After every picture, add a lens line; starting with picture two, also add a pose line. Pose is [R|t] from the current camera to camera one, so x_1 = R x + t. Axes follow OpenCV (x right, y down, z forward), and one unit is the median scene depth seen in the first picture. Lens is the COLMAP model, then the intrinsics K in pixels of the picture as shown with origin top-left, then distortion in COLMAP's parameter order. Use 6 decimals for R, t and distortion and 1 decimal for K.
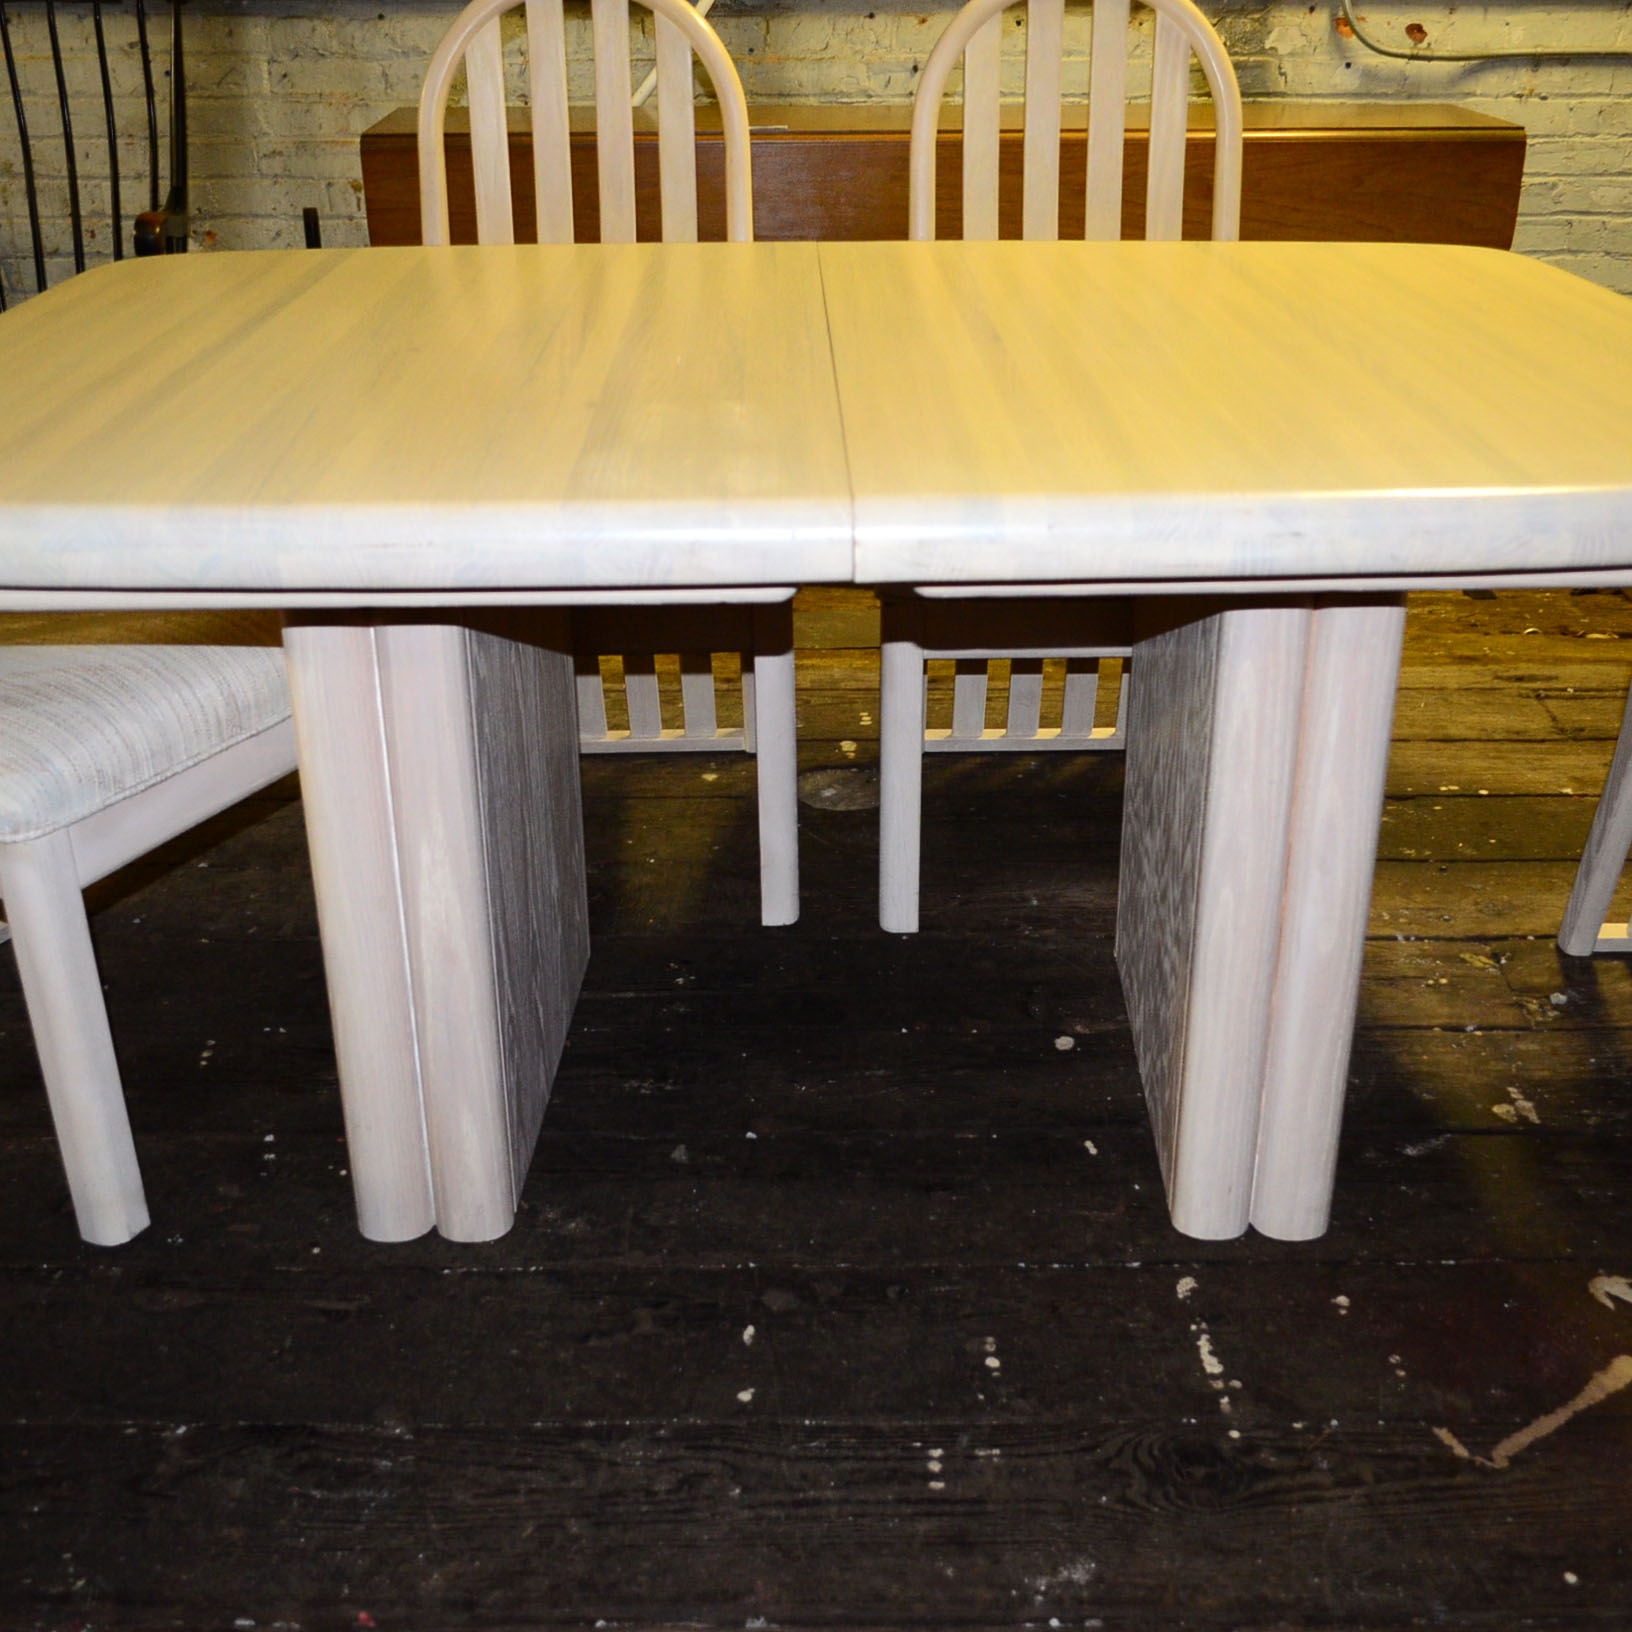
lens RADIAL K [[1906.8, 0, 839.0], [0, 1906.8, 833.2], [0, 0, 1]] dist [-0.012232, 0.000000]
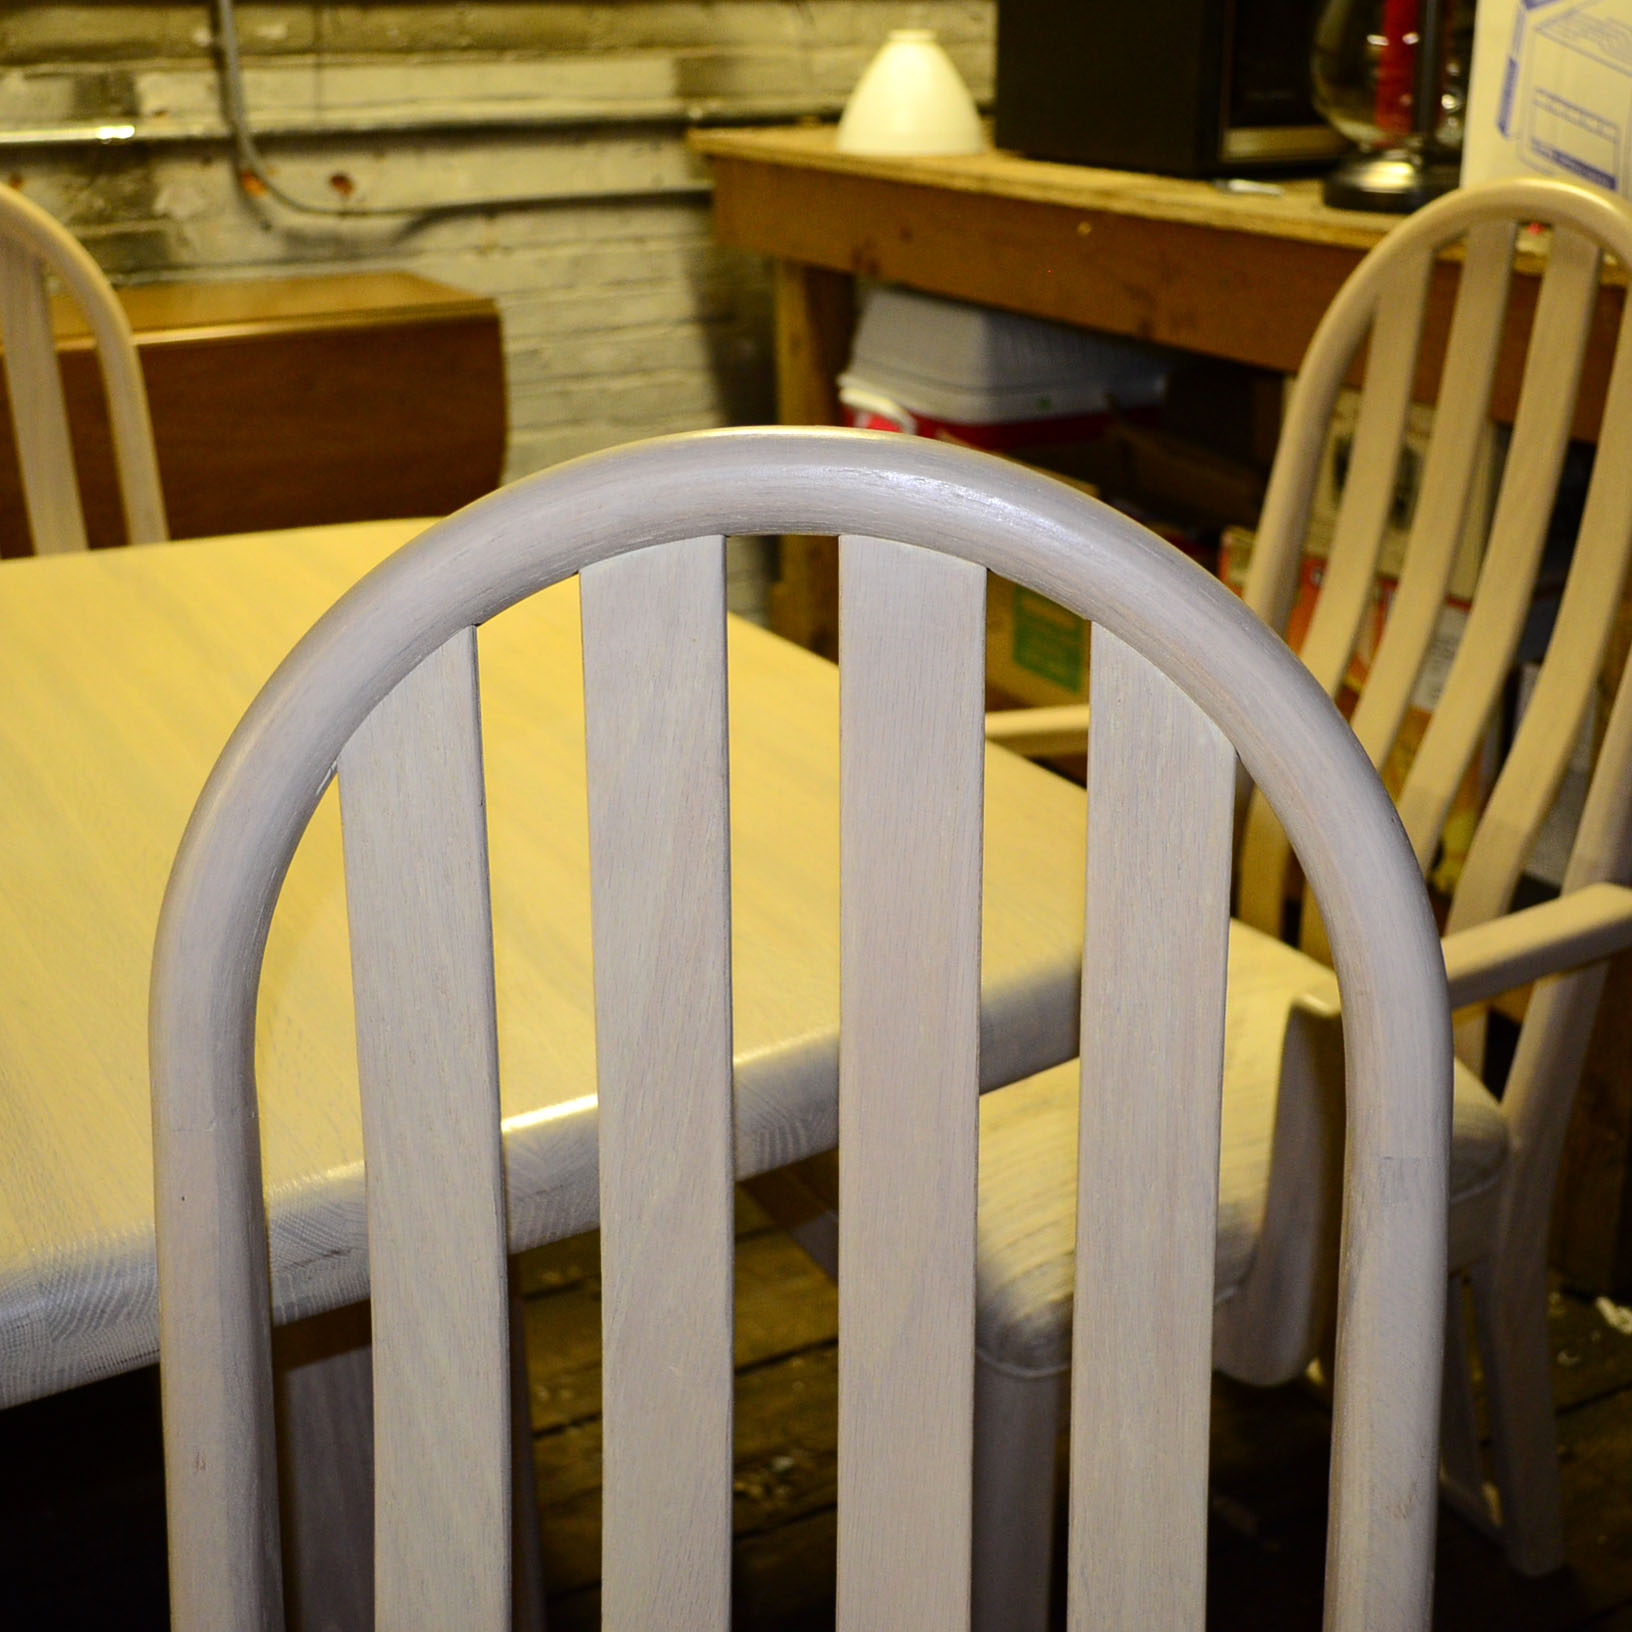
lens RADIAL K [[2219.7, 0, 808.7], [0, 2219.7, 817.5], [0, 0, 1]] dist [0.002252, 0.000000]
pose [[0.888374, -0.168449, 0.427103, 0.049748], [0.204830, 0.977966, -0.040335, -0.126211], [-0.410898, 0.123316, 0.903303, 0.156602]]
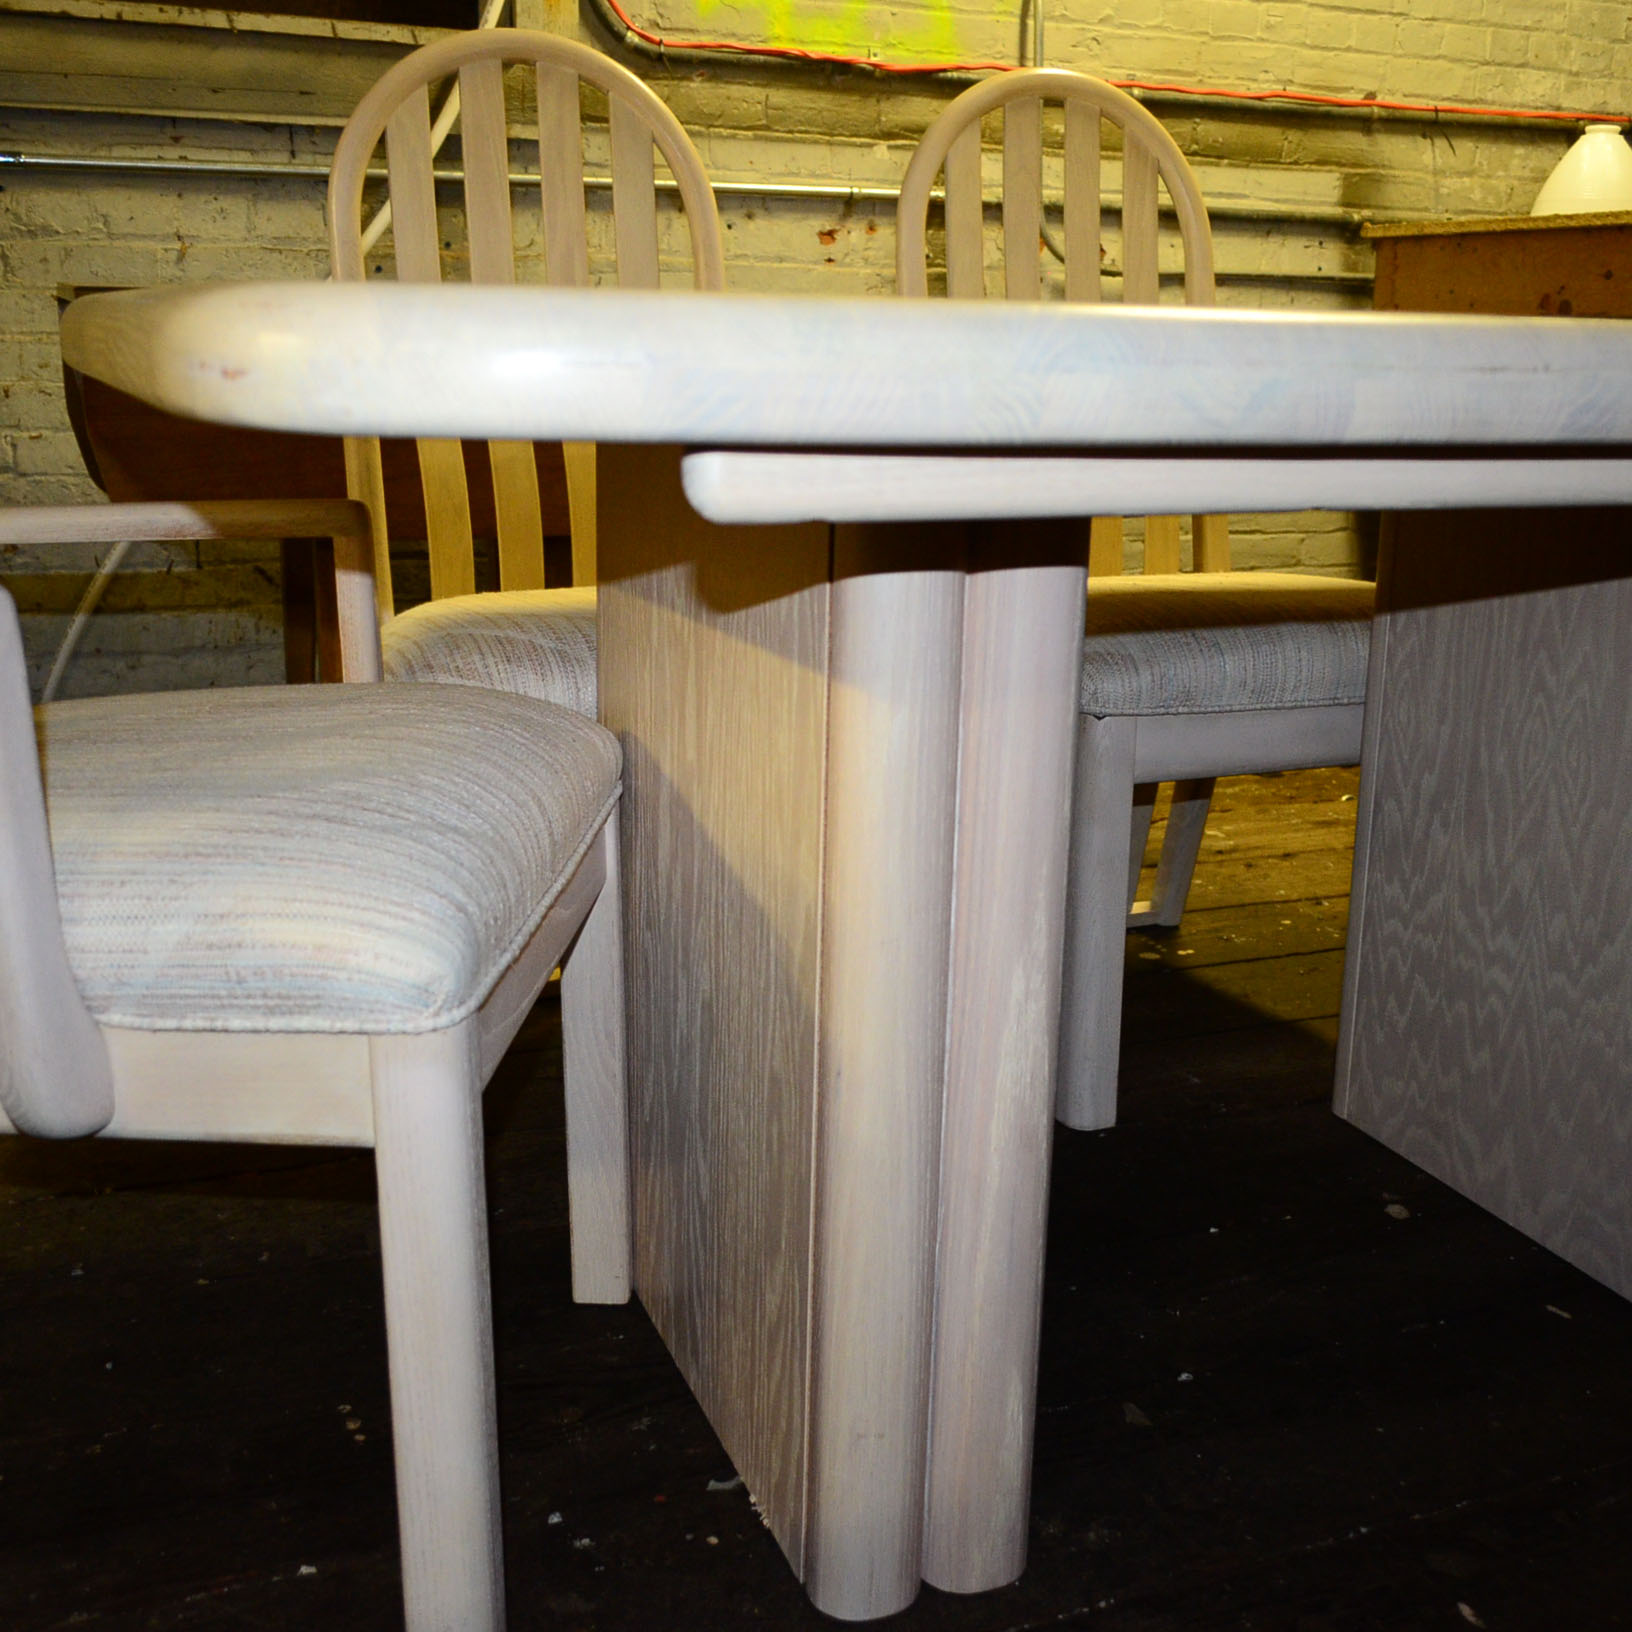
lens RADIAL K [[1906.8, 0, 838.4], [0, 1906.8, 821.8], [0, 0, 1]] dist [-0.012232, 0.000000]
pose [[0.923434, -0.075958, 0.376166, -0.378740], [0.145418, 0.976375, -0.159827, 0.039040], [-0.355139, 0.202291, 0.912664, 0.276747]]
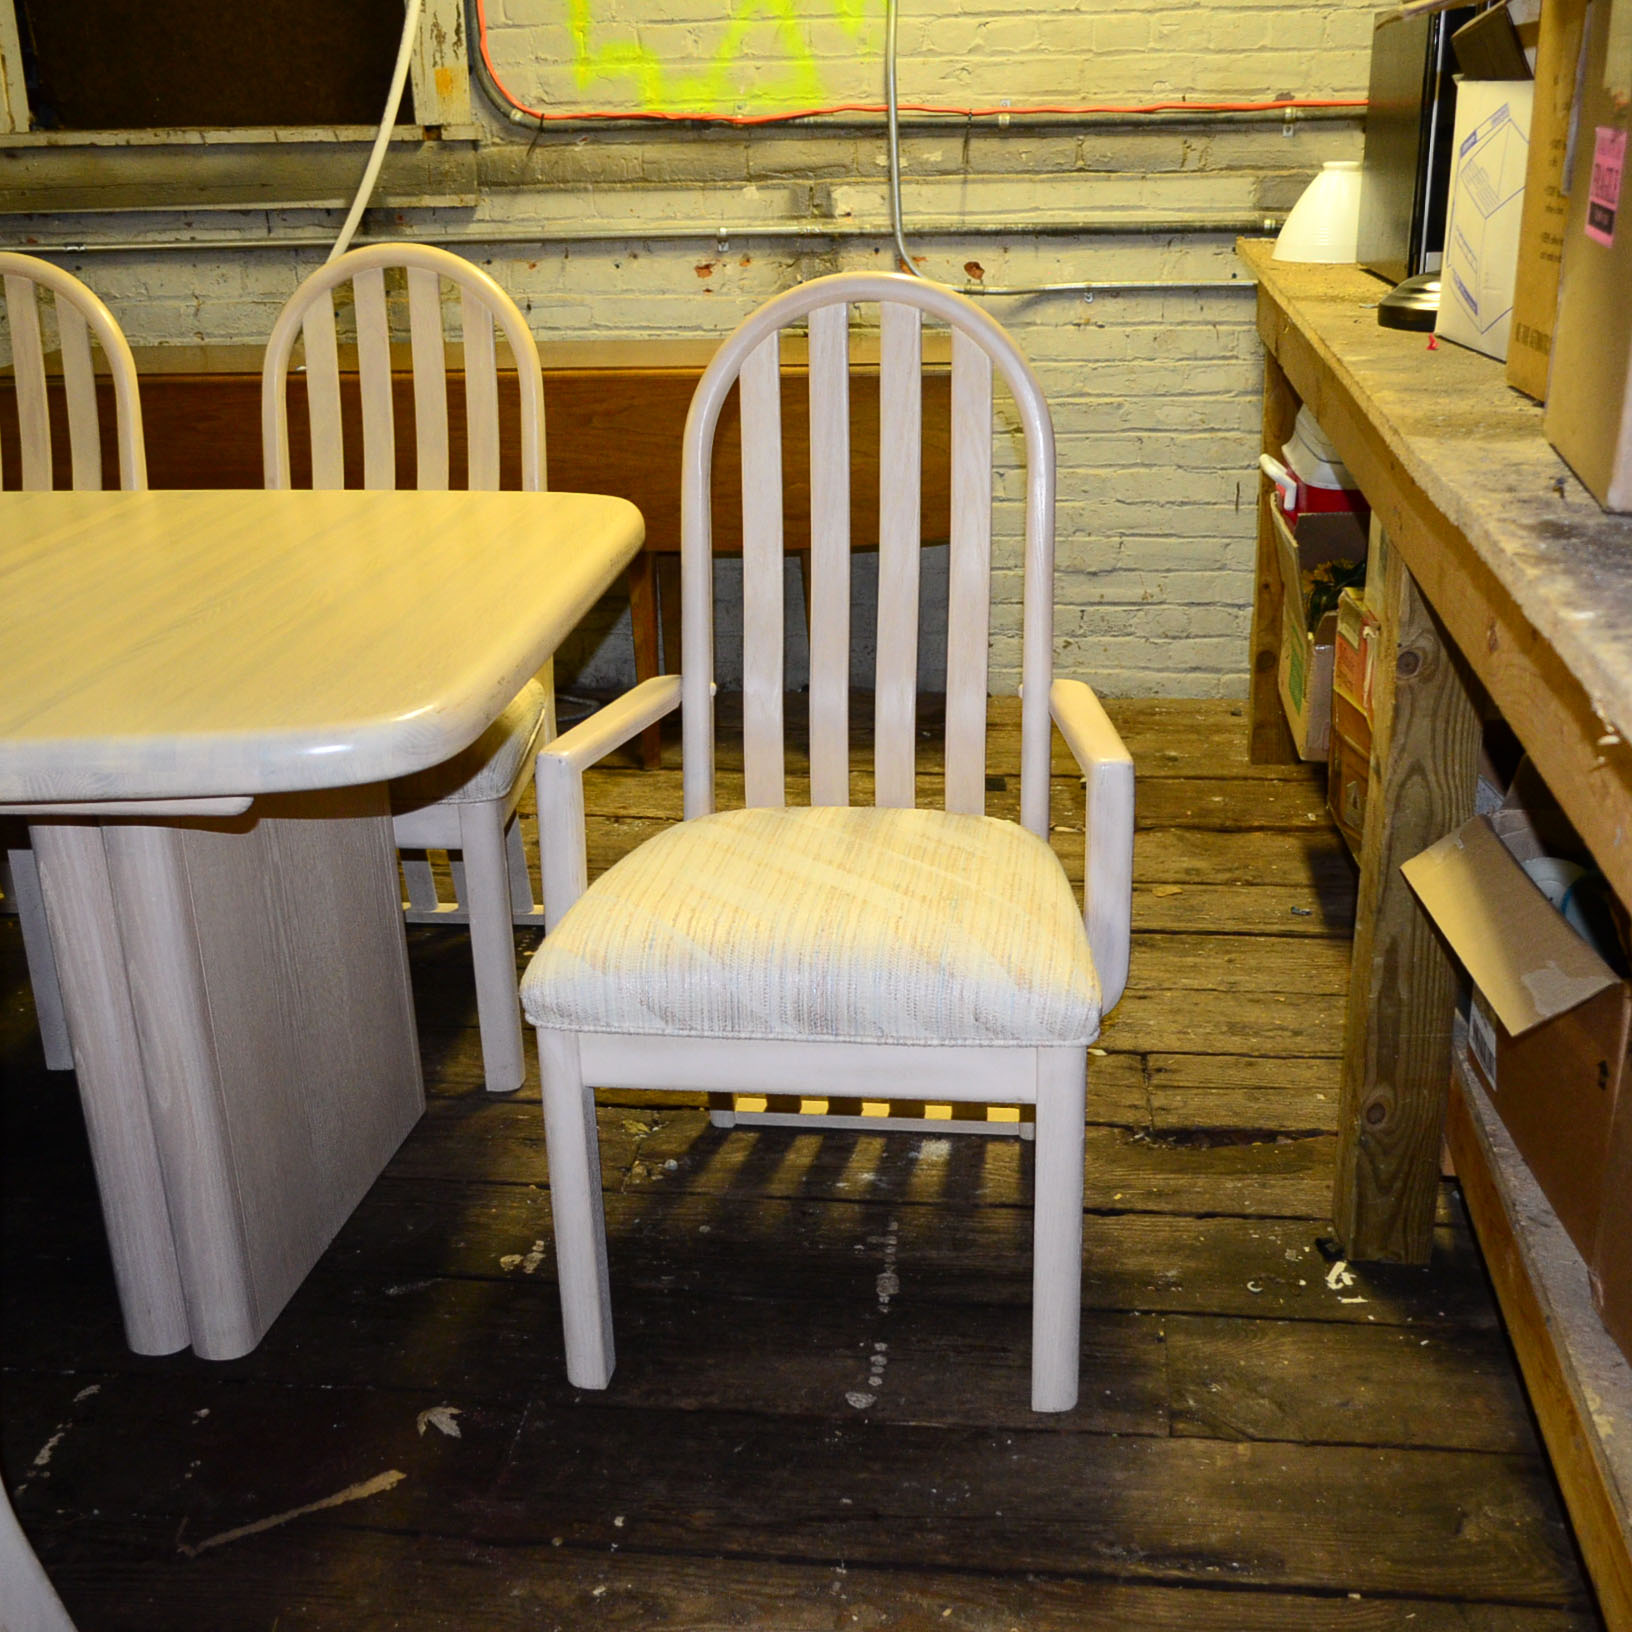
lens RADIAL K [[1906.8, 0, 842.4], [0, 1906.8, 823.6], [0, 0, 1]] dist [-0.012232, 0.000000]
pose [[0.992280, 0.024186, -0.121638, 0.592260], [-0.034324, 0.996045, -0.081953, -0.022110], [0.119175, 0.085496, 0.989185, -0.096114]]
